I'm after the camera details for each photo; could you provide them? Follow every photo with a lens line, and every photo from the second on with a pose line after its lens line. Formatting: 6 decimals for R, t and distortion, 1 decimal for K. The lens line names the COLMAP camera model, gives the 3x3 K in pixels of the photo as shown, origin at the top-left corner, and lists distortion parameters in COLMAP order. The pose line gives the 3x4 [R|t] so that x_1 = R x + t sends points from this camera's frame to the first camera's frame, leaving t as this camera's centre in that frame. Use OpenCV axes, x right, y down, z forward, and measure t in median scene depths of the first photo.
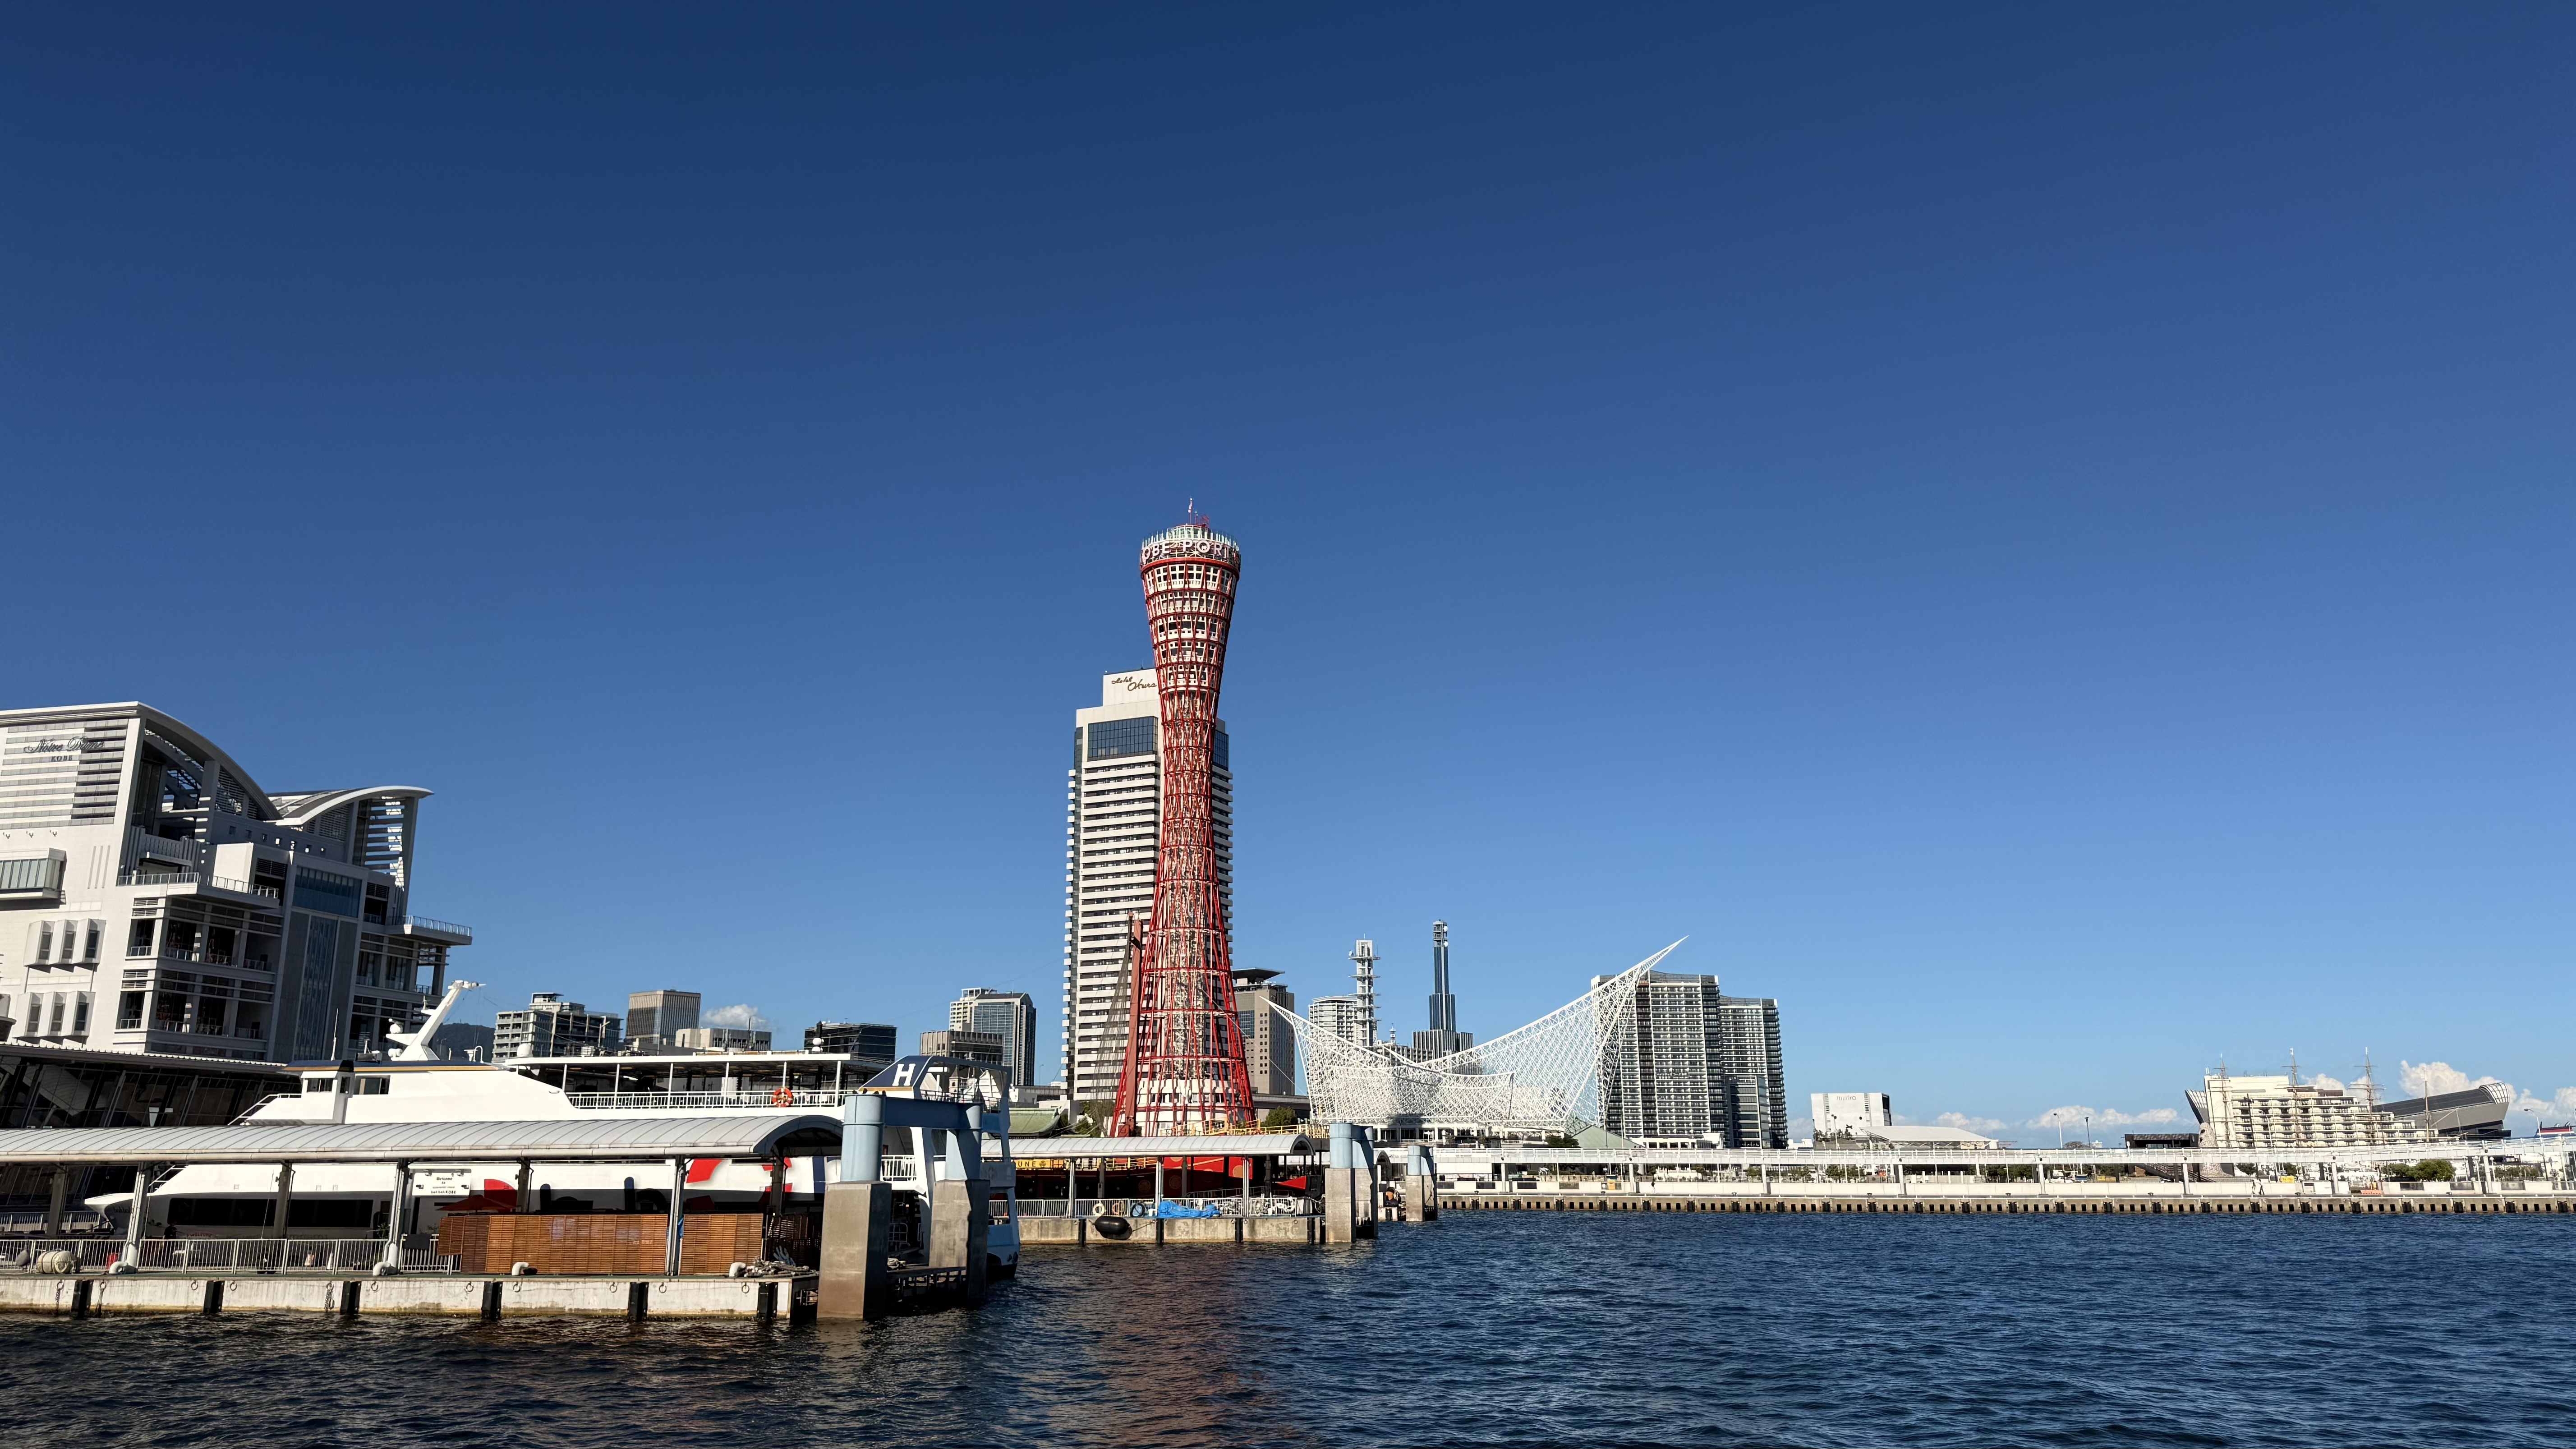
lens RADIAL K [[1871.1, 0, 1213.6], [0, 1871.1, 778.8], [0, 0, 1]] dist [0.113099, -0.000139]
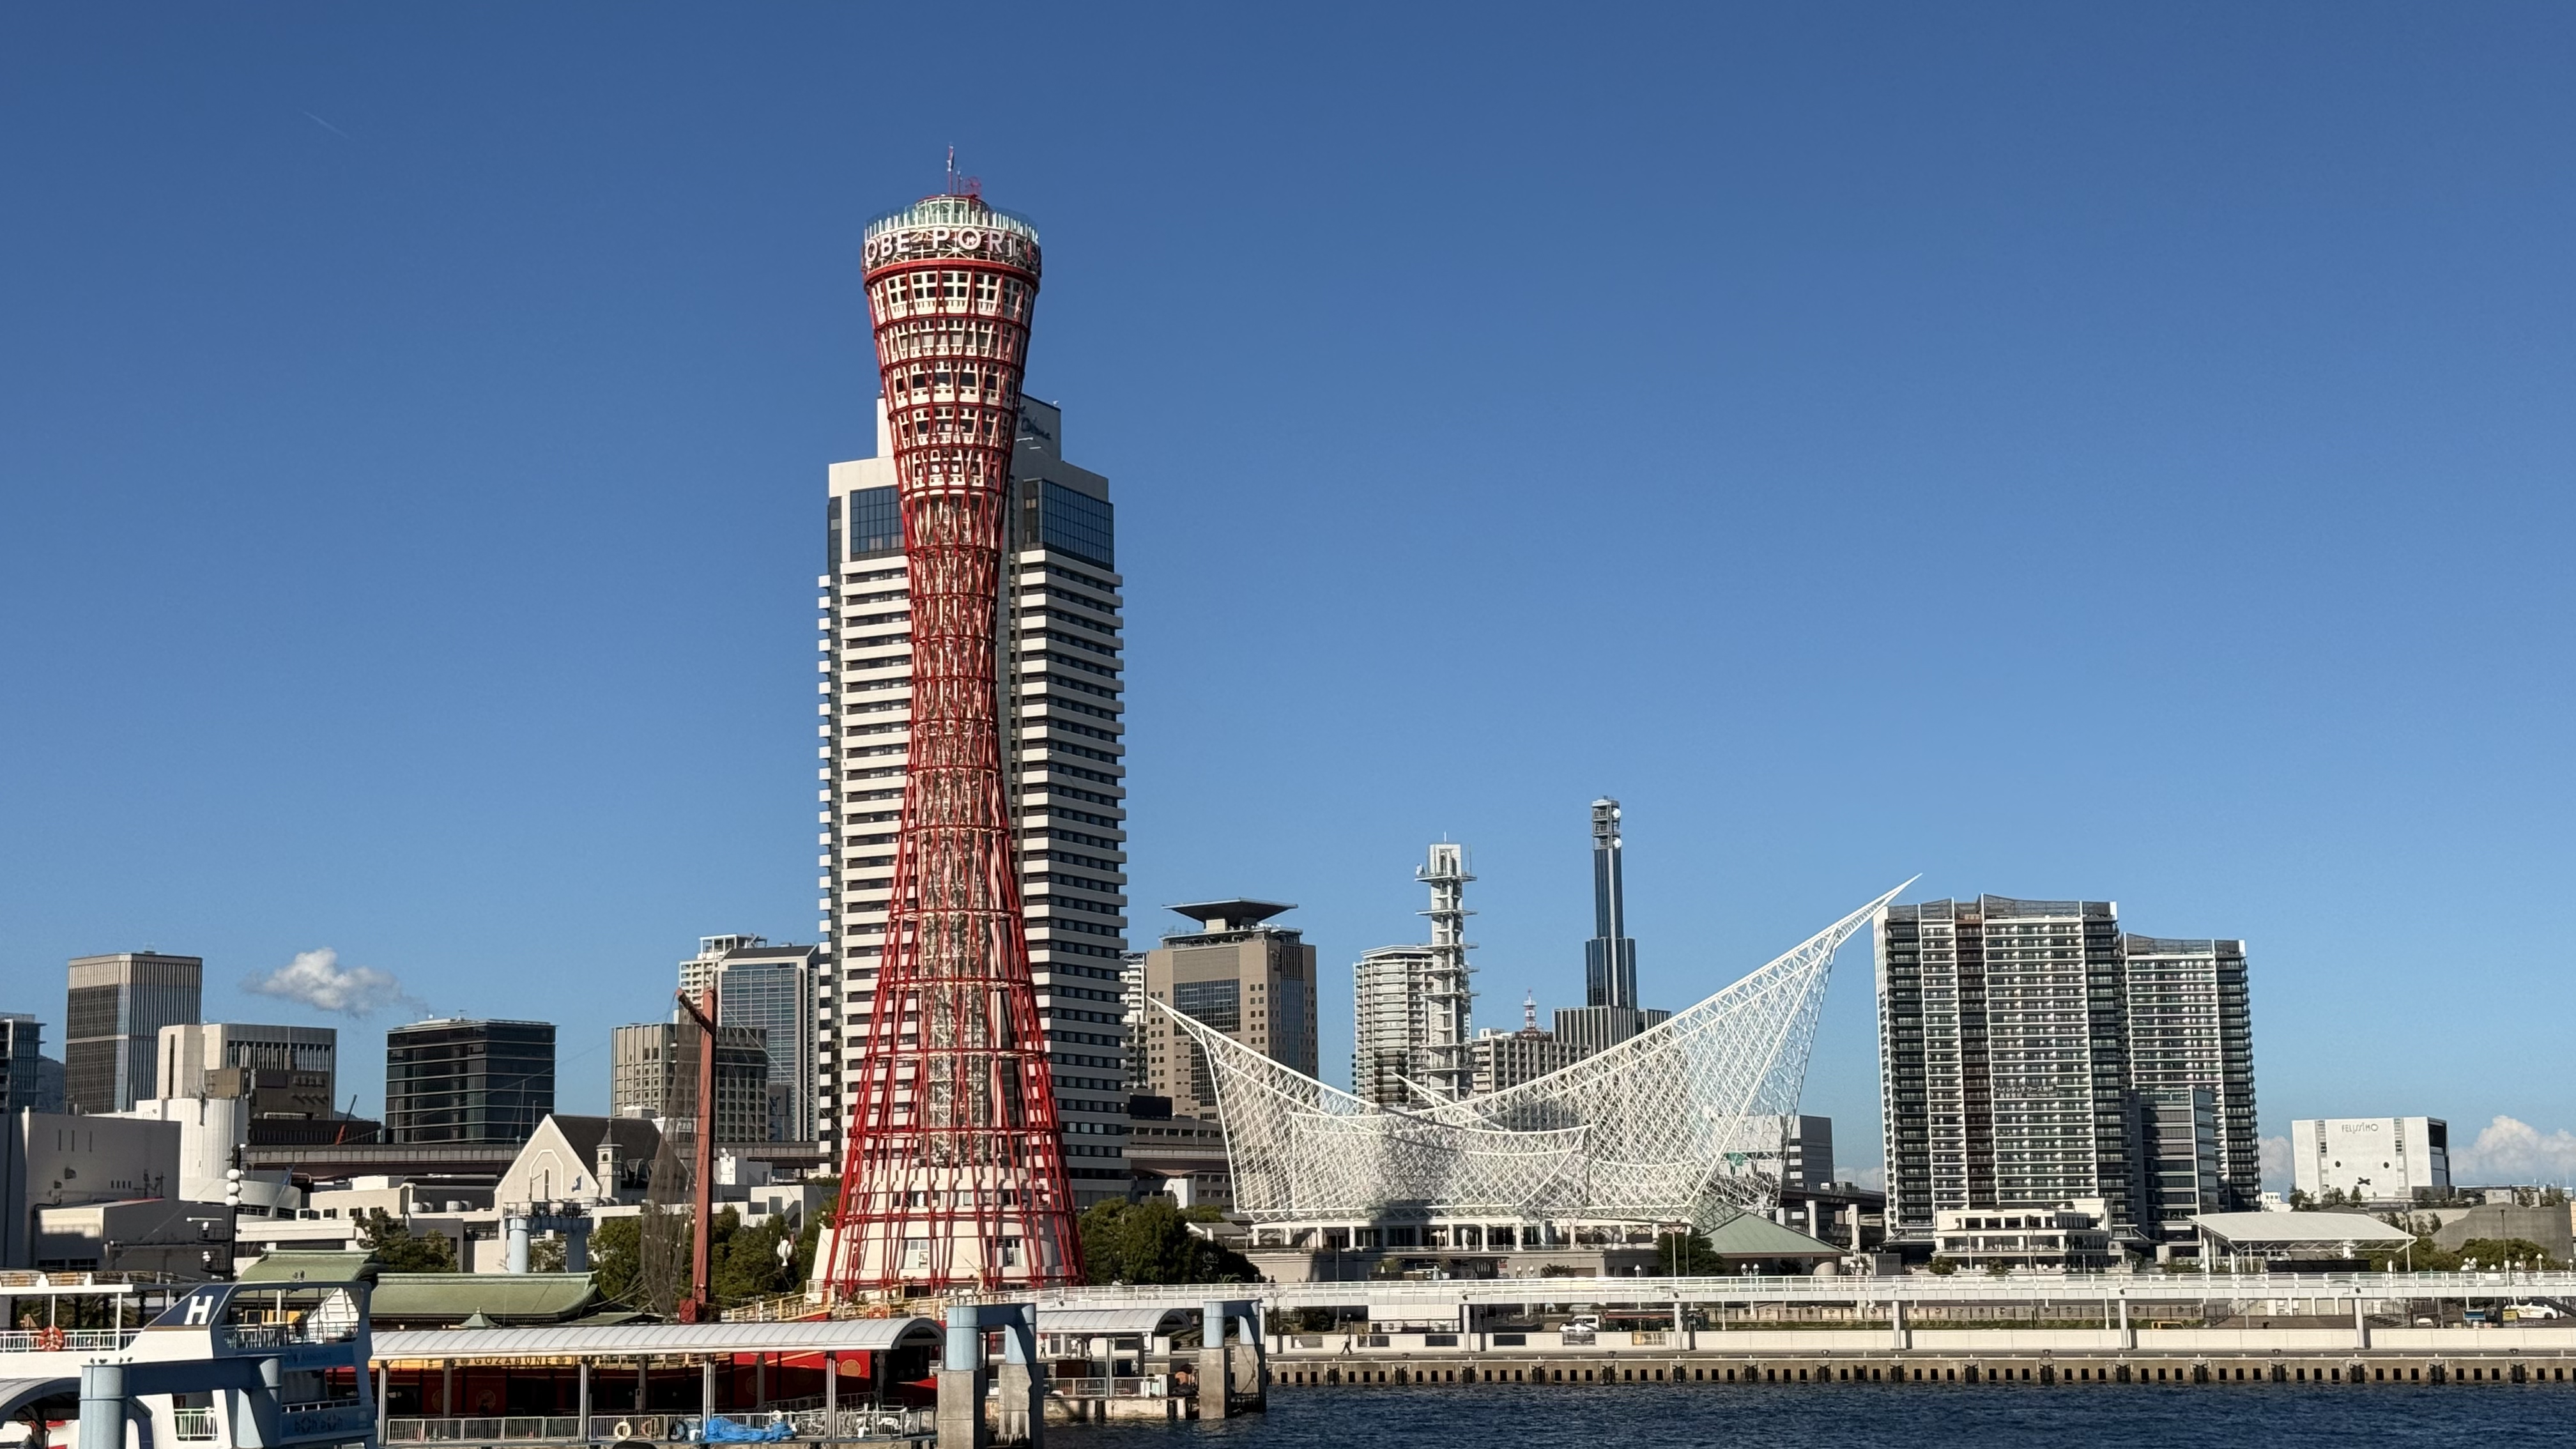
lens RADIAL K [[3816.5, 0, 1124.8], [0, 3816.5, 866.9], [0, 0, 1]] dist [0.129470, 0.039319]
pose [[0.999076, -0.014307, -0.040515, 0.084514], [0.018515, 0.994250, 0.105470, -0.055554], [0.038773, -0.106123, 0.993597, -0.167446]]
